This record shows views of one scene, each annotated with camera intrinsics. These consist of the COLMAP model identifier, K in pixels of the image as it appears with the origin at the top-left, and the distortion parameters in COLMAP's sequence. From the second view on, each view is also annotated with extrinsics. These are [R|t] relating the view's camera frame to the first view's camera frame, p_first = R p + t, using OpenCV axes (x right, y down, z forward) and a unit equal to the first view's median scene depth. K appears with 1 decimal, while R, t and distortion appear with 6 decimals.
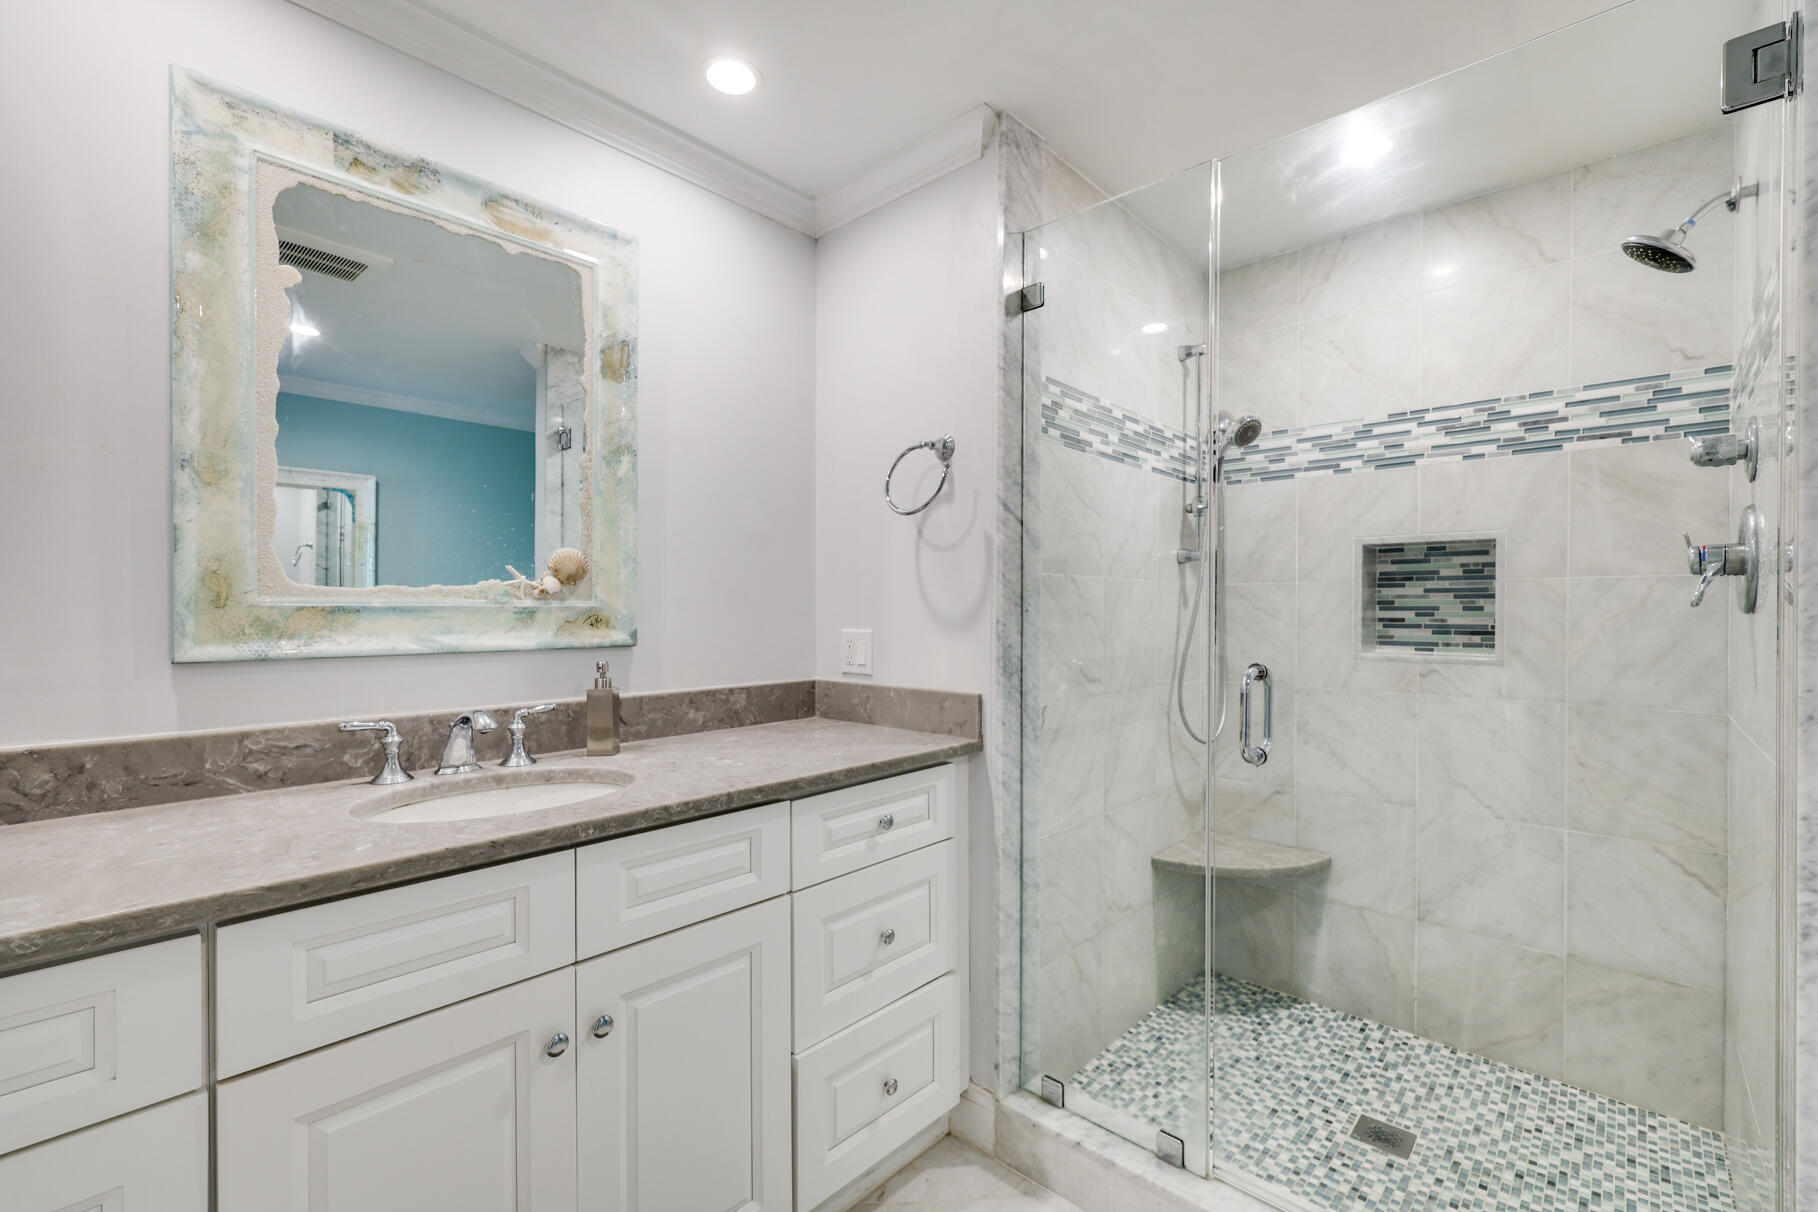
lens RADIAL K [[788.8, 0, 912.3], [0, 788.8, 613.1], [0, 0, 1]] dist [0.002716, -0.000366]
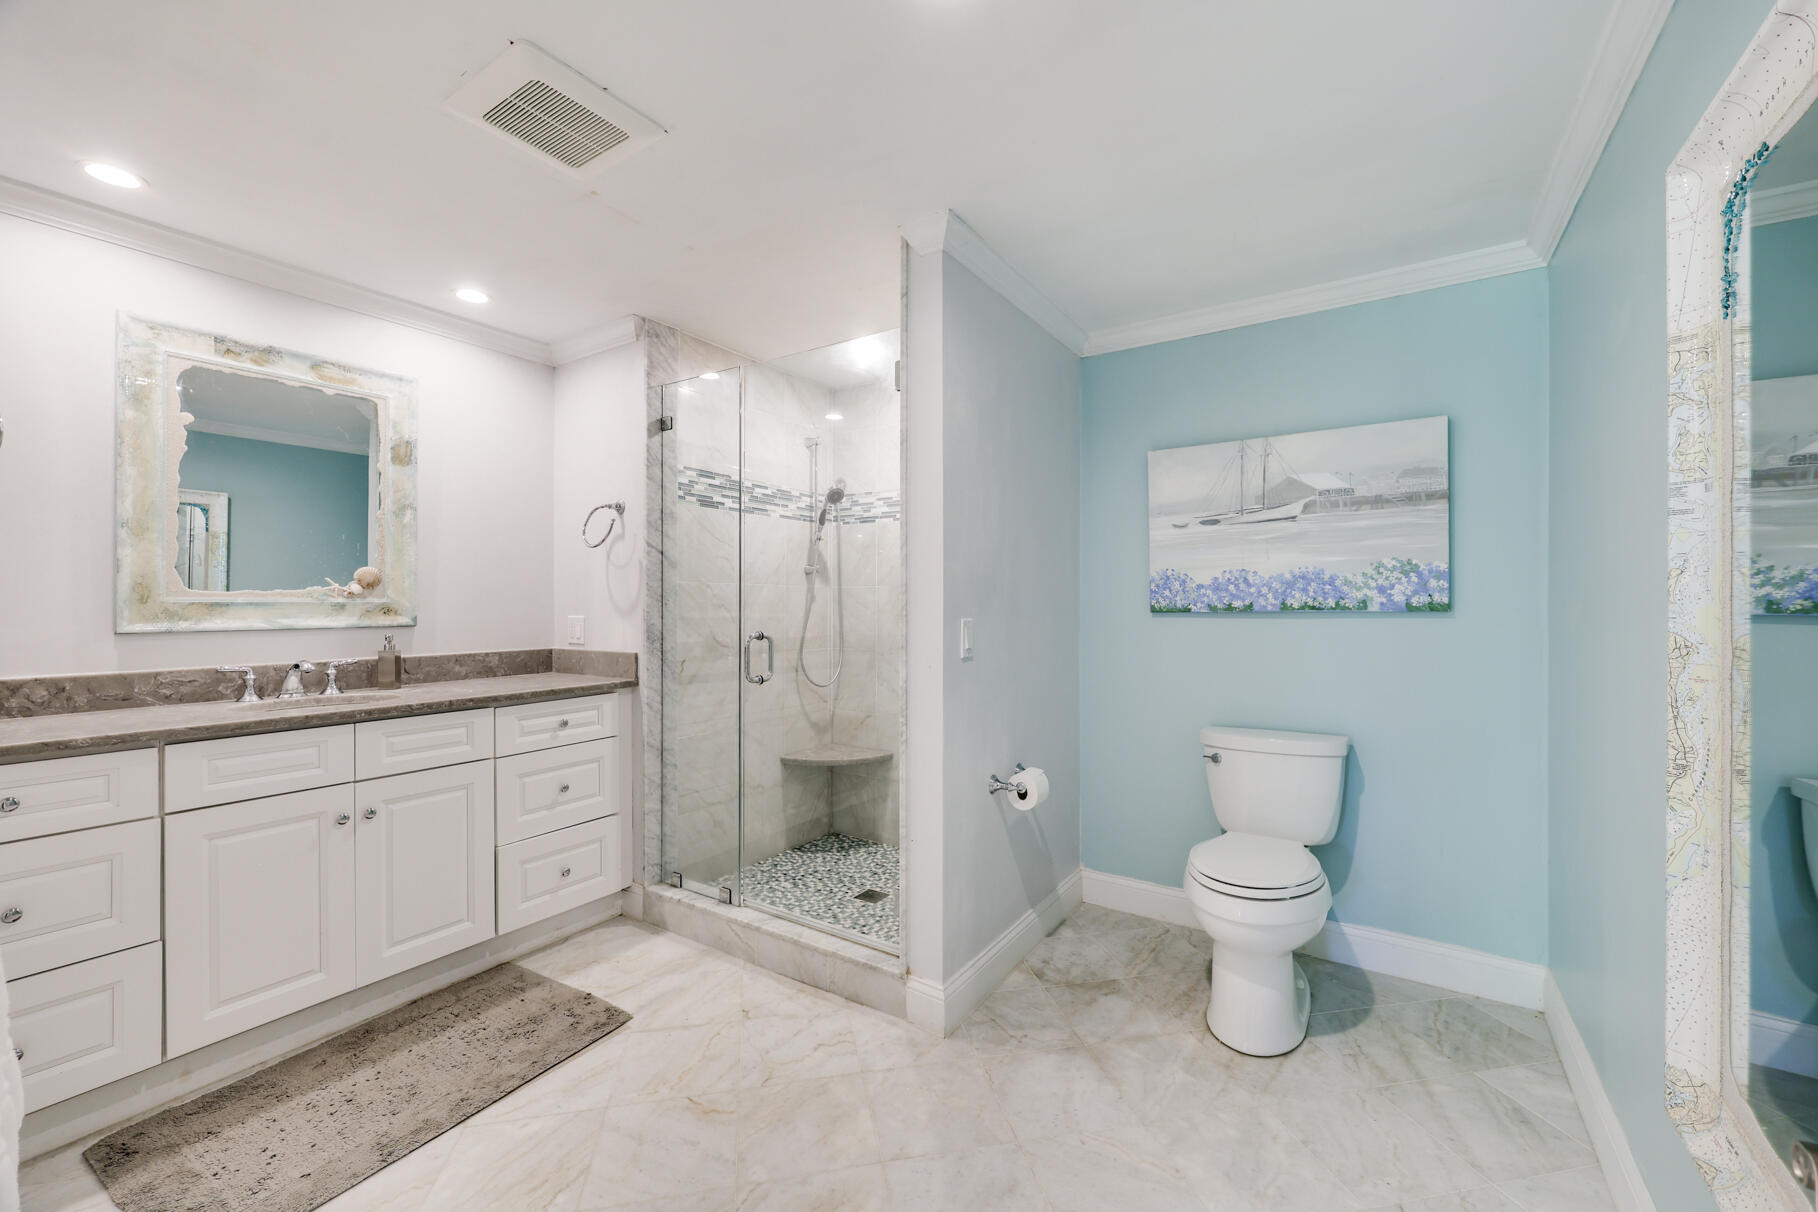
lens RADIAL K [[728.5, 0, 906.8], [0, 728.5, 601.2], [0, 0, 1]] dist [0.000405, 0.000130]
pose [[0.987174, -0.001139, 0.159641, 0.422257], [0.002283, 0.999973, -0.006981, 0.002903], [-0.159629, 0.007256, 0.987150, -0.670566]]
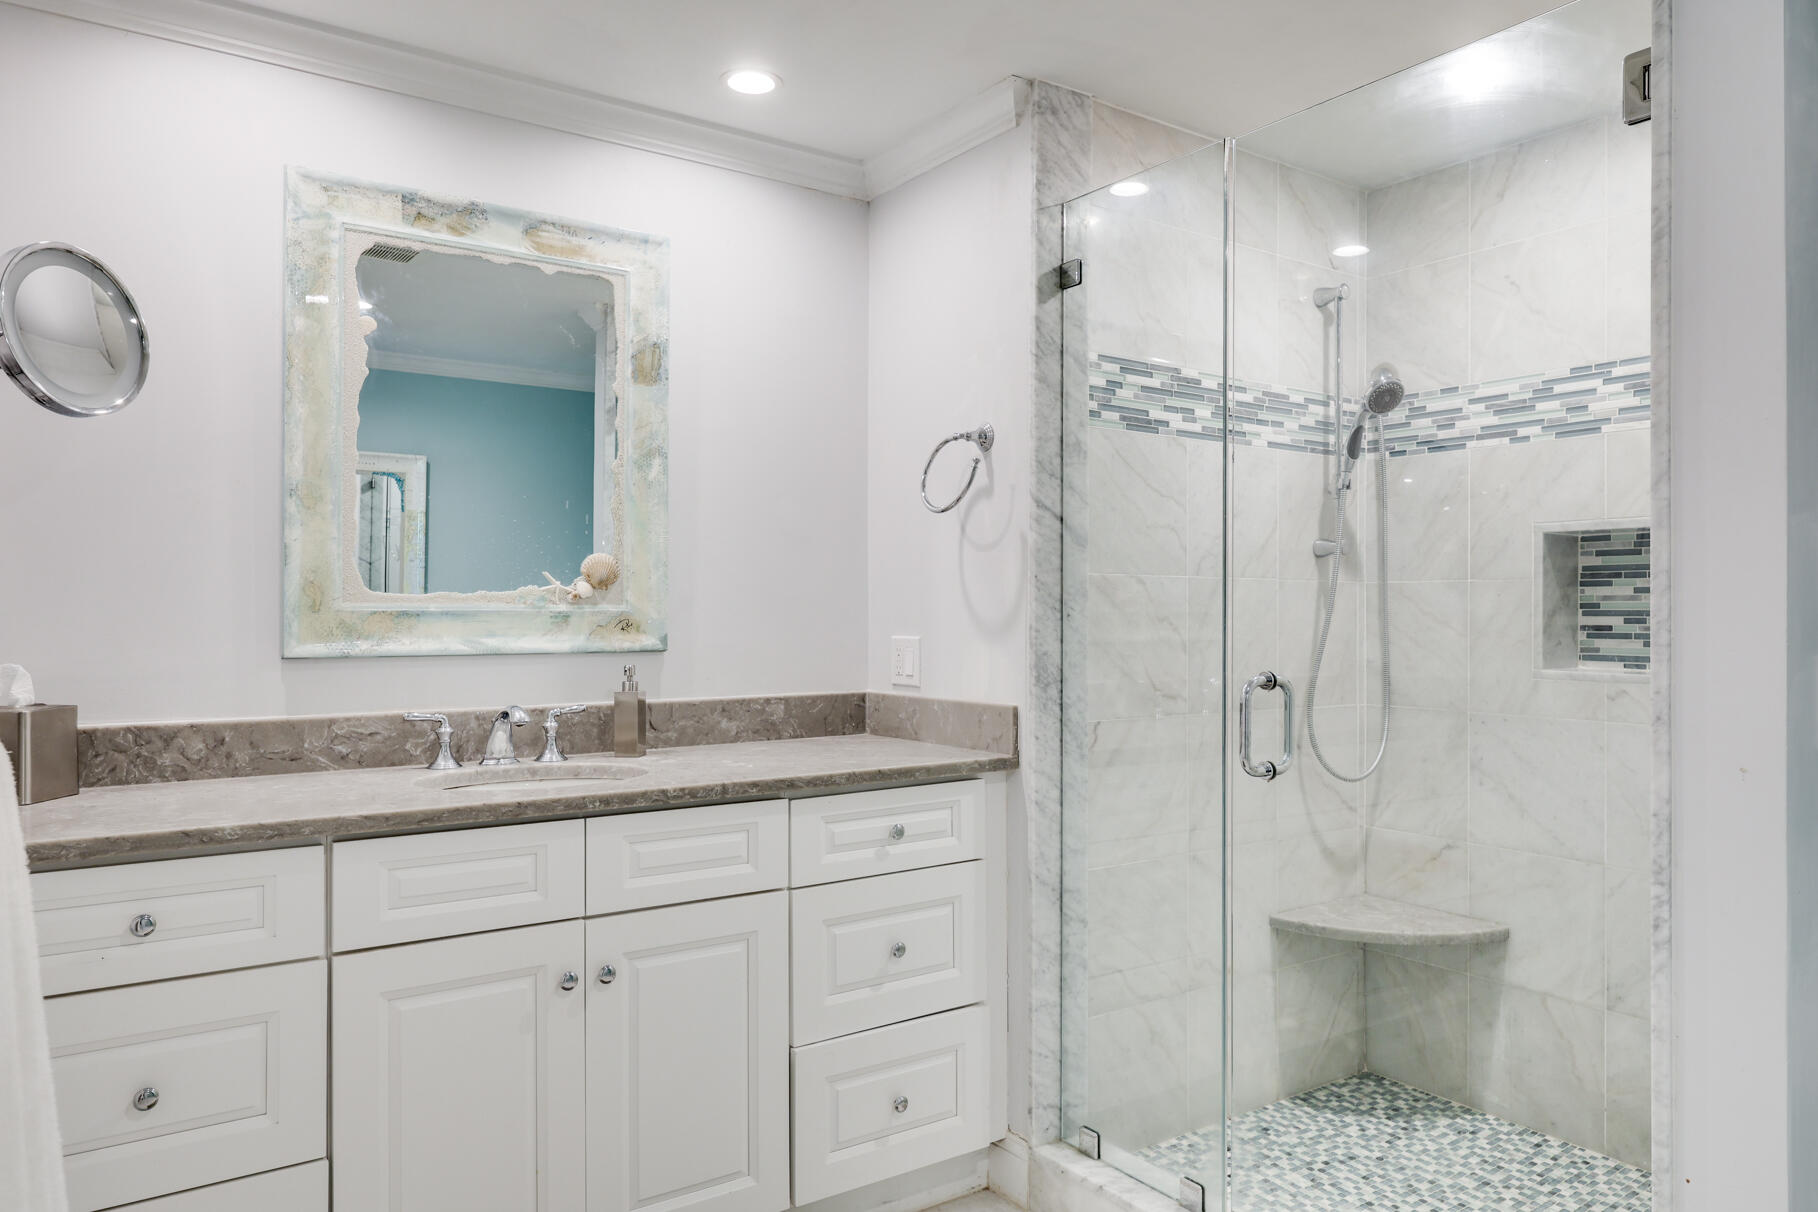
lens RADIAL K [[1219.5, 0, 909.0], [0, 1219.5, 606.0], [0, 0, 1]] dist [0.004568, 0.000460]
pose [[0.976739, -0.000609, -0.214430, 0.275583], [-0.001688, 0.999943, -0.010526, 0.001026], [0.214425, 0.010643, 0.976683, -0.427303]]
